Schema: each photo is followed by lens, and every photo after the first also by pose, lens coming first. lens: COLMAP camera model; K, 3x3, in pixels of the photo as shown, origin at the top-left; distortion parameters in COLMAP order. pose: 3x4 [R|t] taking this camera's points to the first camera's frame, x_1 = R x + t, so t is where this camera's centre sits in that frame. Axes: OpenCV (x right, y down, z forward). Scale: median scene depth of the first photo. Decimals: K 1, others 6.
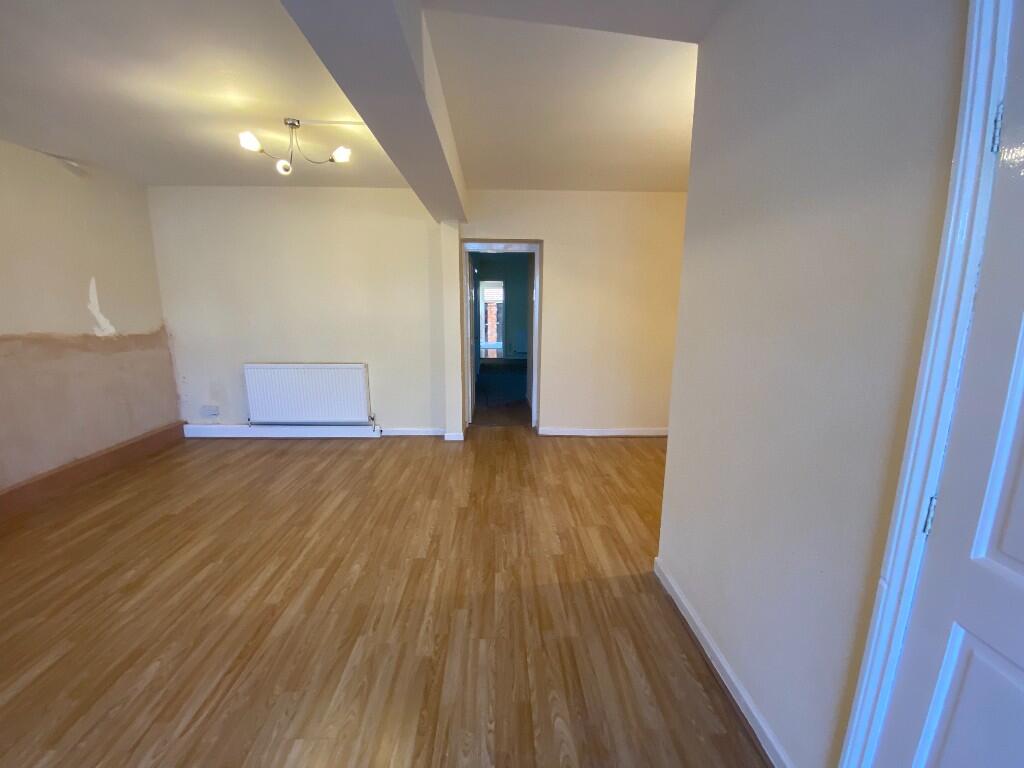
lens RADIAL K [[417.3, 0, 509.2], [0, 417.3, 379.6], [0, 0, 1]] dist [-0.004287, -0.009469]
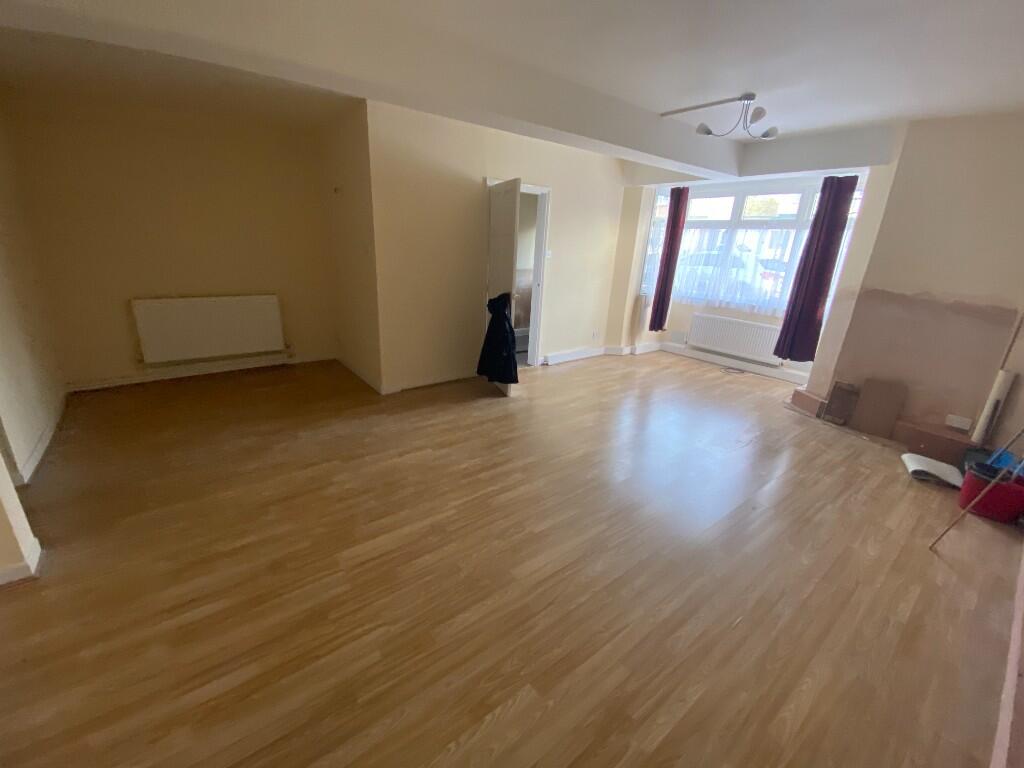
lens RADIAL K [[417.3, 0, 506.2], [0, 417.3, 377.2], [0, 0, 1]] dist [-0.004287, -0.009469]
pose [[-0.584053, -0.277068, 0.762965, -1.033356], [0.104044, 0.906634, 0.408888, -0.236352], [-0.805020, 0.318194, -0.500695, 1.111517]]
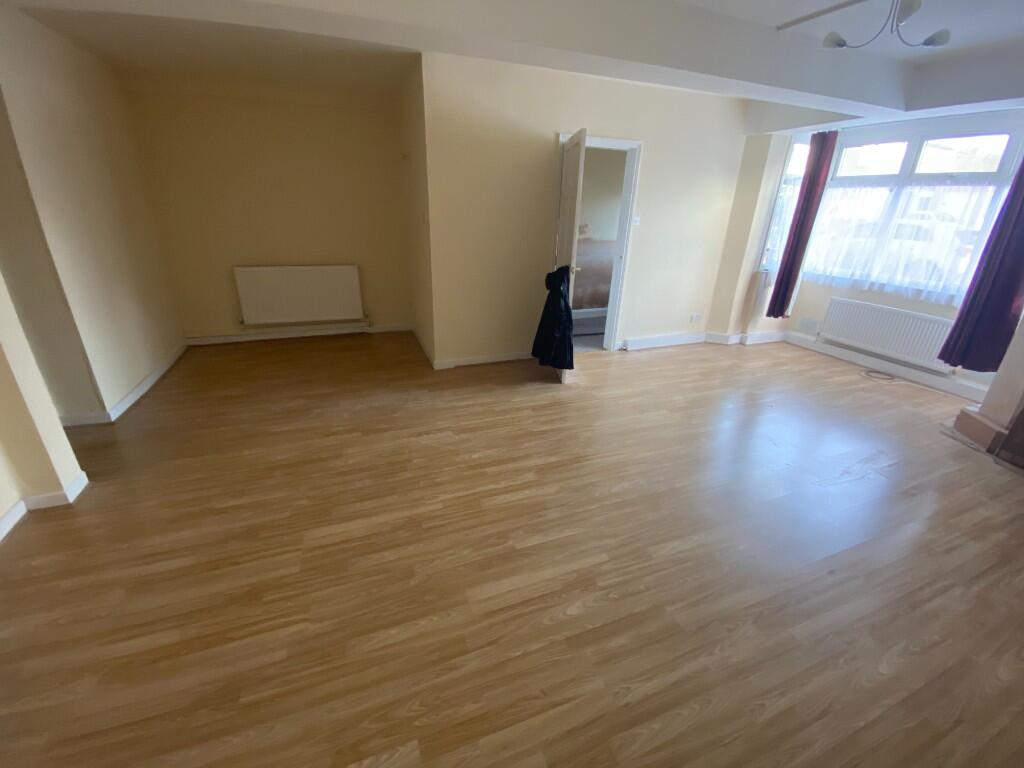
lens RADIAL K [[417.3, 0, 506.6], [0, 417.3, 379.9], [0, 0, 1]] dist [-0.004287, -0.009469]
pose [[-0.324162, -0.364816, 0.872828, -1.026965], [0.149345, 0.891344, 0.428021, -0.174615], [-0.934139, 0.269100, -0.234456, 0.870643]]
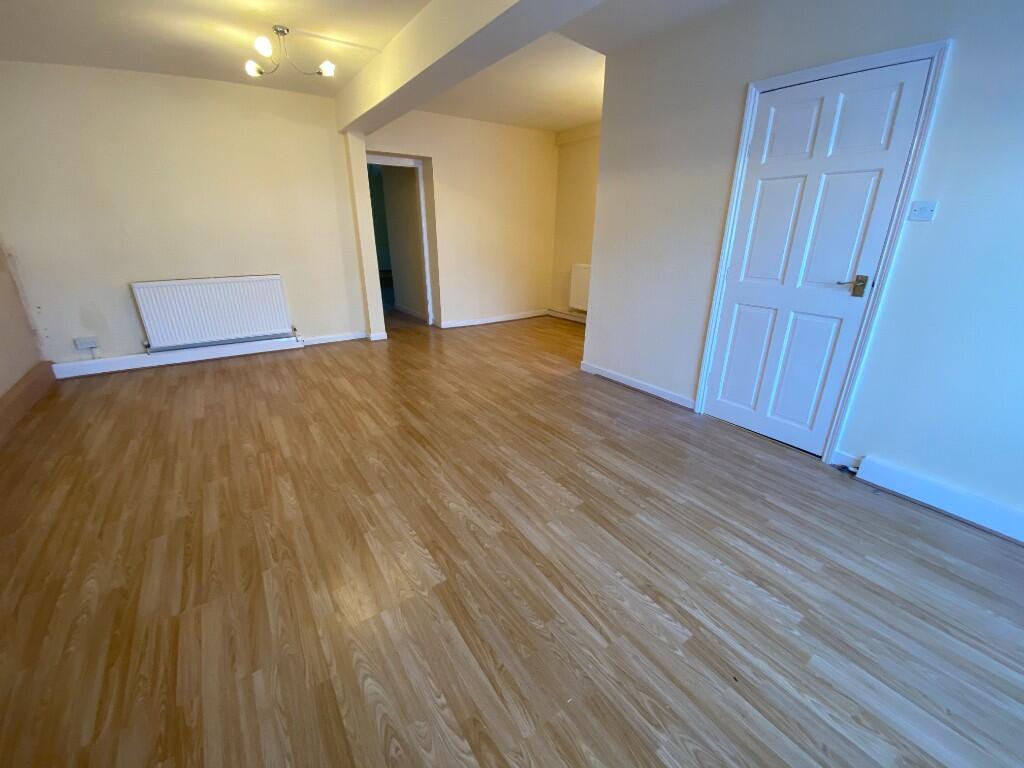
lens RADIAL K [[417.3, 0, 518.5], [0, 417.3, 391.3], [0, 0, 1]] dist [-0.004287, -0.009469]
pose [[0.839577, -0.194545, 0.507210, -0.624688], [0.091532, 0.970987, 0.220920, 0.095936], [-0.535473, -0.139054, 0.833026, -0.284849]]
